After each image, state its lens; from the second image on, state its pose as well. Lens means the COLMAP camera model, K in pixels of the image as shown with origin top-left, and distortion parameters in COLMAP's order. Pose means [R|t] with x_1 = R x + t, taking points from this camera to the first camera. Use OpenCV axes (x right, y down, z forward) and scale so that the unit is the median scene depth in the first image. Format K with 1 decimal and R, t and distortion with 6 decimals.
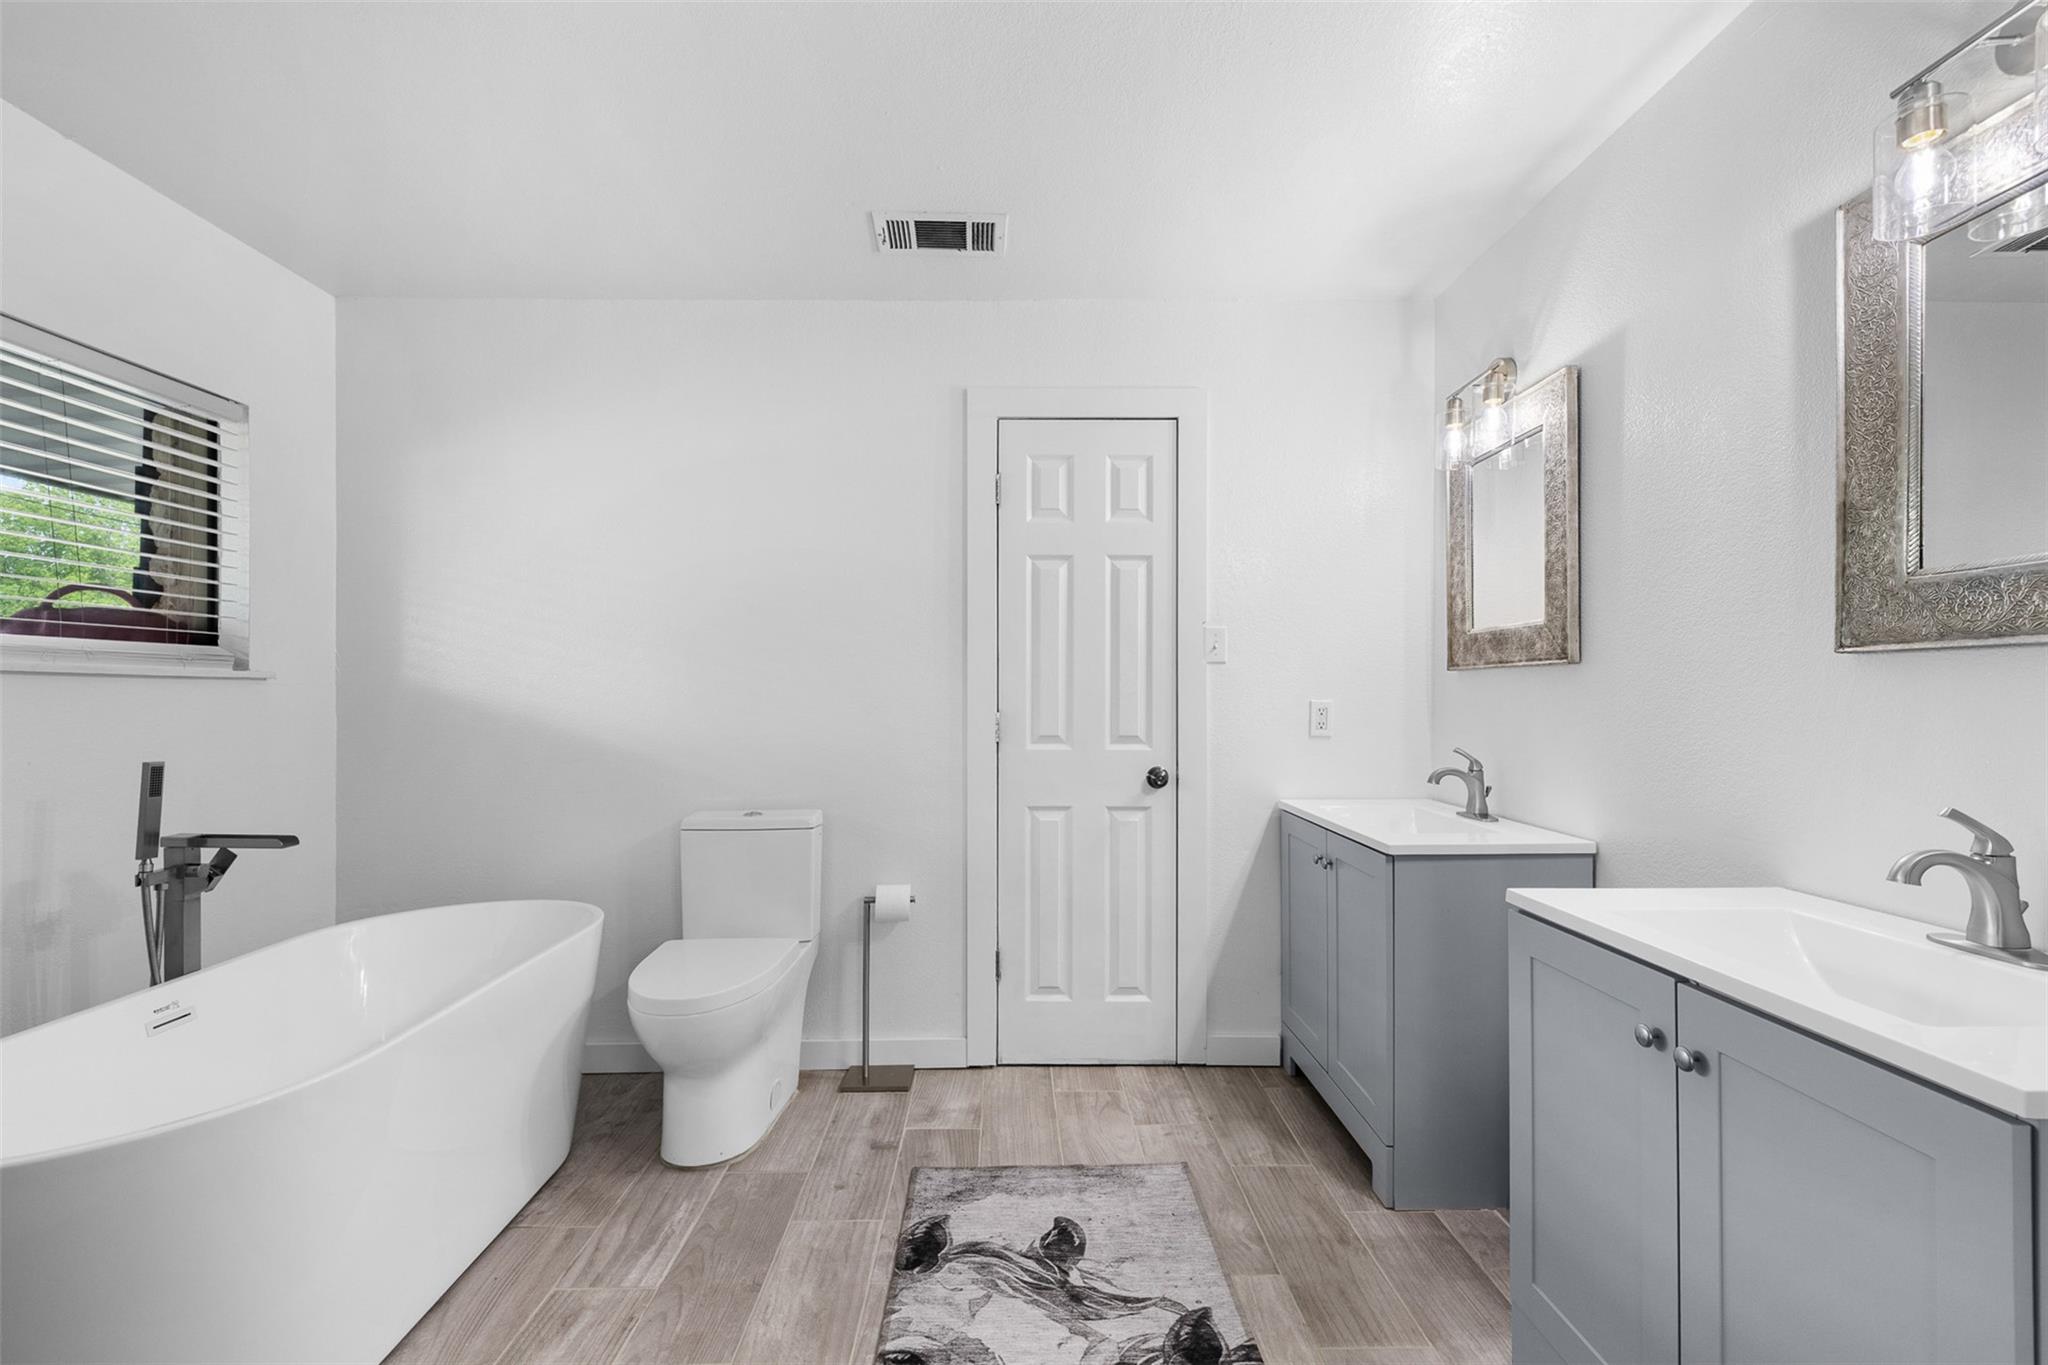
lens RADIAL K [[880.3, 0, 1016.9], [0, 880.3, 680.2], [0, 0, 1]] dist [0.001435, 0.000256]
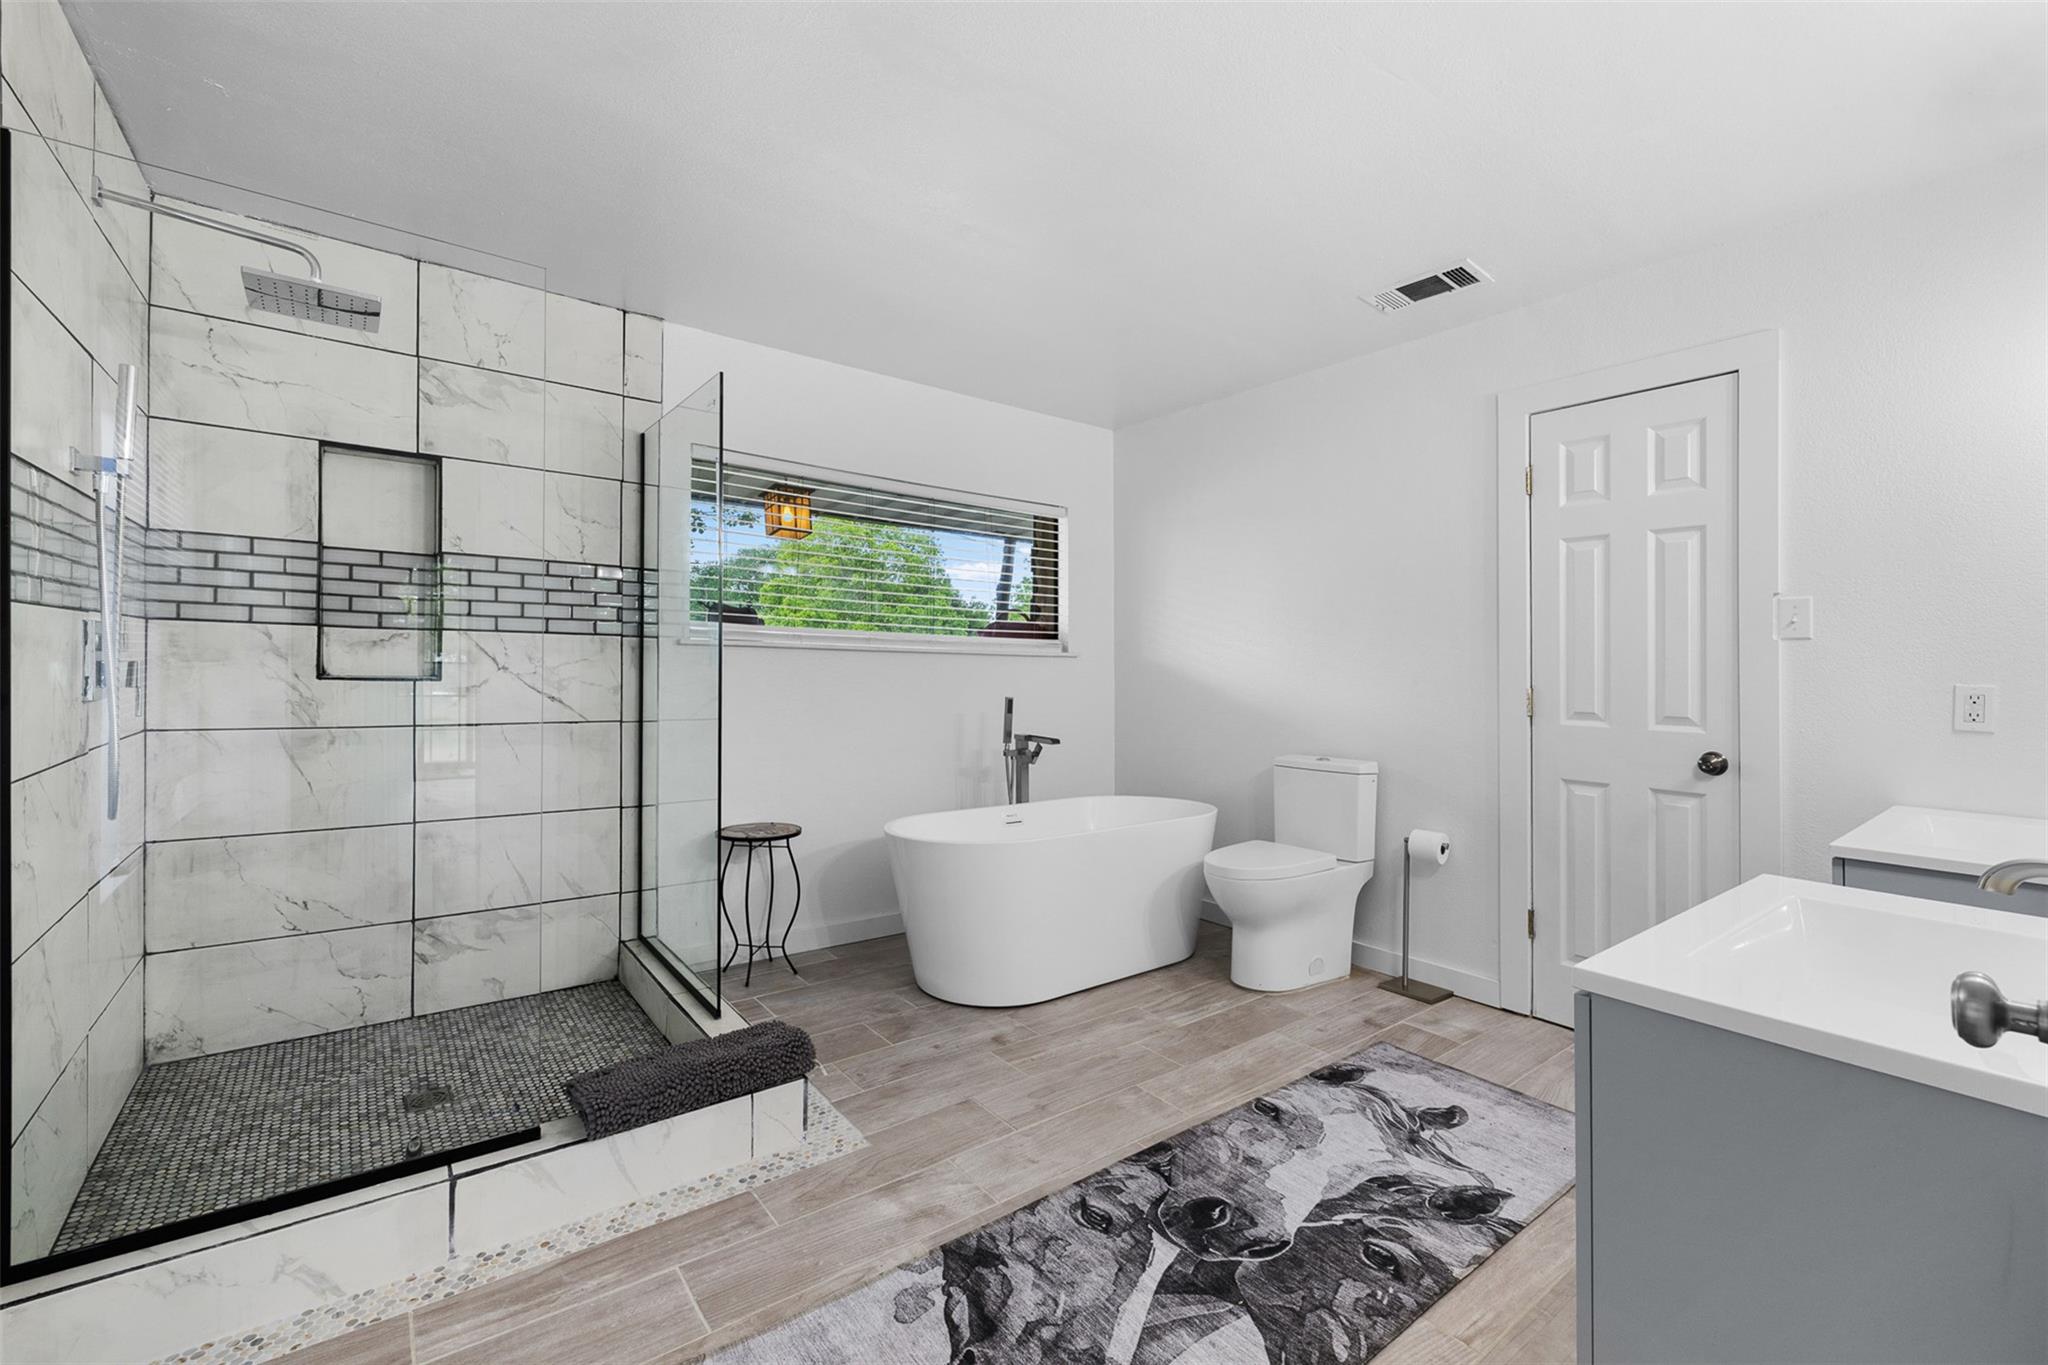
lens RADIAL K [[880.3, 0, 1043.2], [0, 880.3, 669.9], [0, 0, 1]] dist [0.001435, 0.000256]
pose [[0.600992, 0.010282, -0.799189, 0.574866], [-0.002460, 0.999936, 0.011015, 0.004297], [0.799252, -0.004654, 0.600979, -0.146140]]
